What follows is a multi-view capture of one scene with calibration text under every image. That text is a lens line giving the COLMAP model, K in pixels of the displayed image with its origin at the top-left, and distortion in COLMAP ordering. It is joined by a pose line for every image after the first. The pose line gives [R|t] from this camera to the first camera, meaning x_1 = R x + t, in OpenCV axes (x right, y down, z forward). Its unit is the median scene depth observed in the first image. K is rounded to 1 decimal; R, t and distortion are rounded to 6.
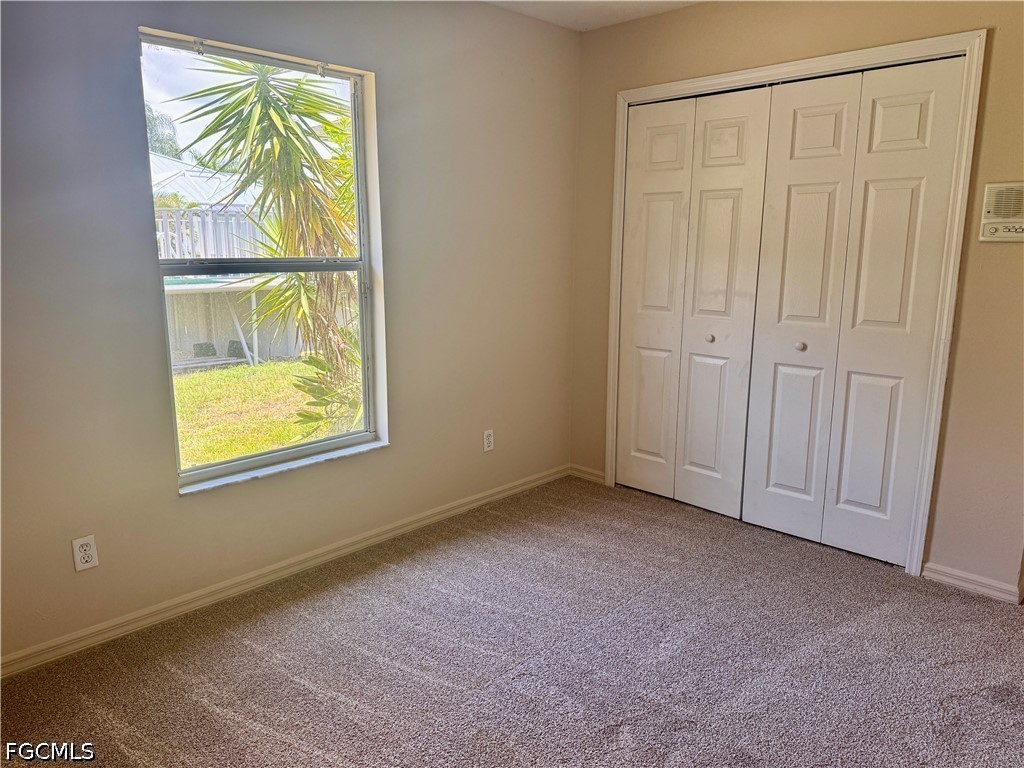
lens RADIAL K [[722.8, 0, 512.0], [0, 722.8, 384.0], [0, 0, 1]] dist [0.148449, -0.172290]
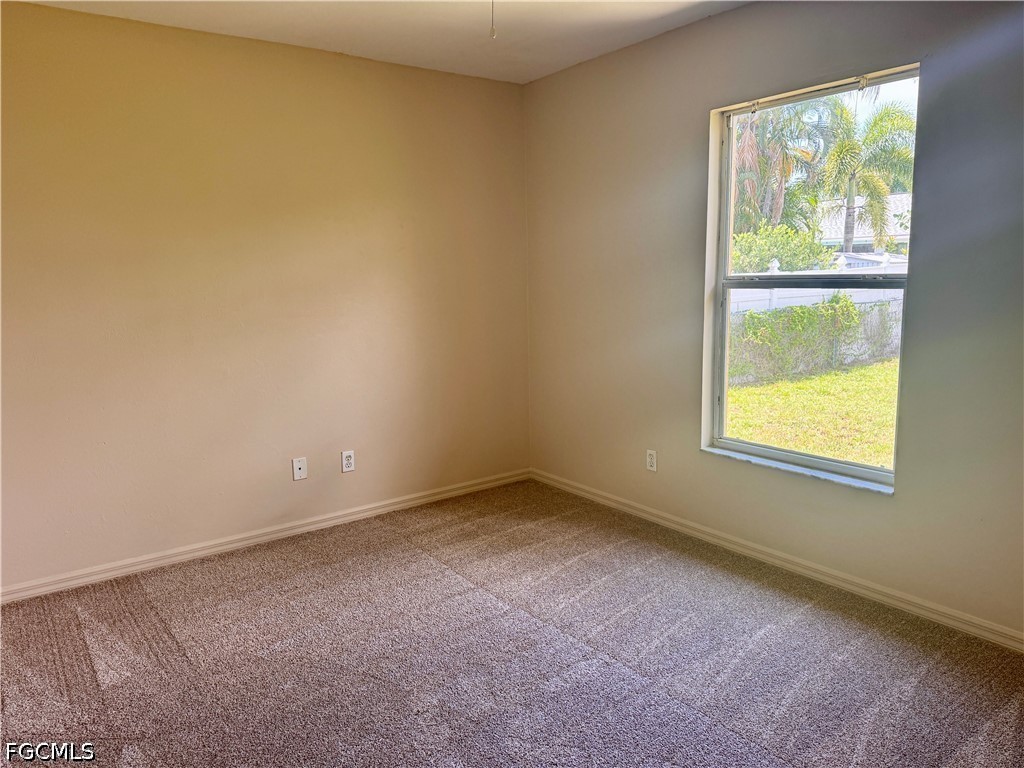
lens RADIAL K [[722.8, 0, 512.0], [0, 722.8, 384.0], [0, 0, 1]] dist [0.148449, -0.172290]
pose [[-0.172426, 0.165195, -0.971071, 0.821392], [-0.149730, 0.969985, 0.191597, -0.157825], [0.973576, 0.178435, -0.142516, 0.770272]]
